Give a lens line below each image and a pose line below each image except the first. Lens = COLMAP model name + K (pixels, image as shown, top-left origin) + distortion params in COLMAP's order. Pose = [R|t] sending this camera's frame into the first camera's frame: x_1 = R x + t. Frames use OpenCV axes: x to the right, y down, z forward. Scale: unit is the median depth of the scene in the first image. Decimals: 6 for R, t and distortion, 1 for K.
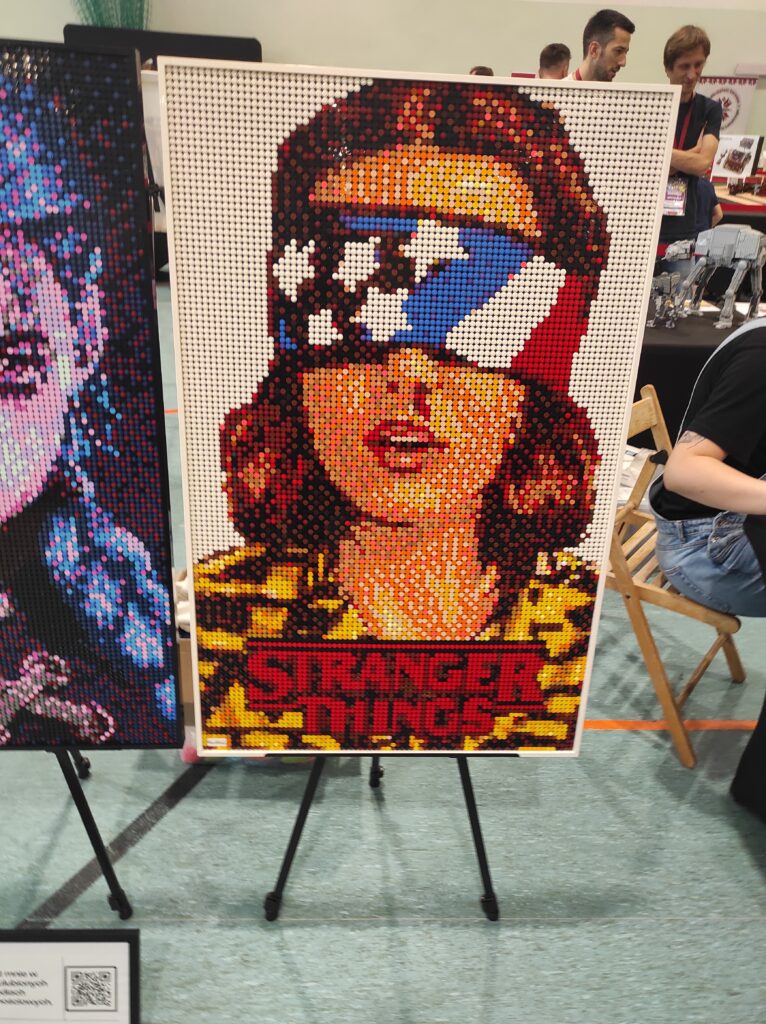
lens RADIAL K [[759.4, 0, 383.0], [0, 759.4, 512.0], [0, 0, 1]] dist [0.070159, -0.071697]
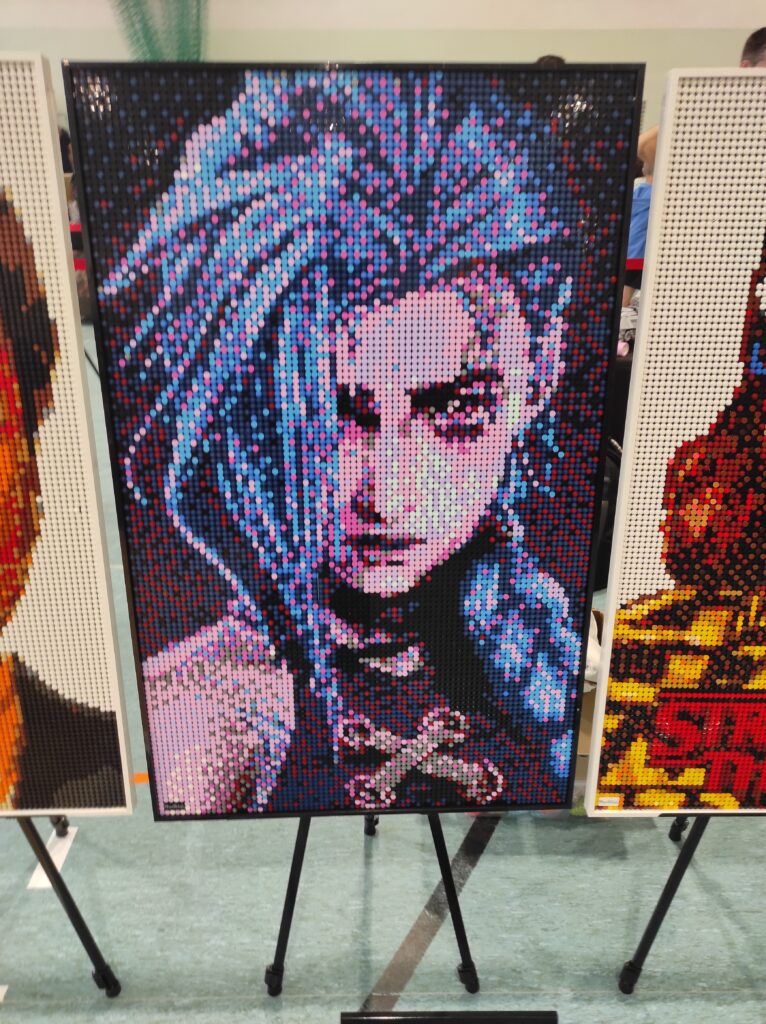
lens RADIAL K [[759.4, 0, 383.0], [0, 759.4, 512.0], [0, 0, 1]] dist [0.070159, -0.071697]
pose [[0.998788, -0.034167, -0.035429, -0.502832], [0.032836, 0.998758, -0.037484, -0.025641], [0.036665, 0.036275, 0.998669, 0.058035]]
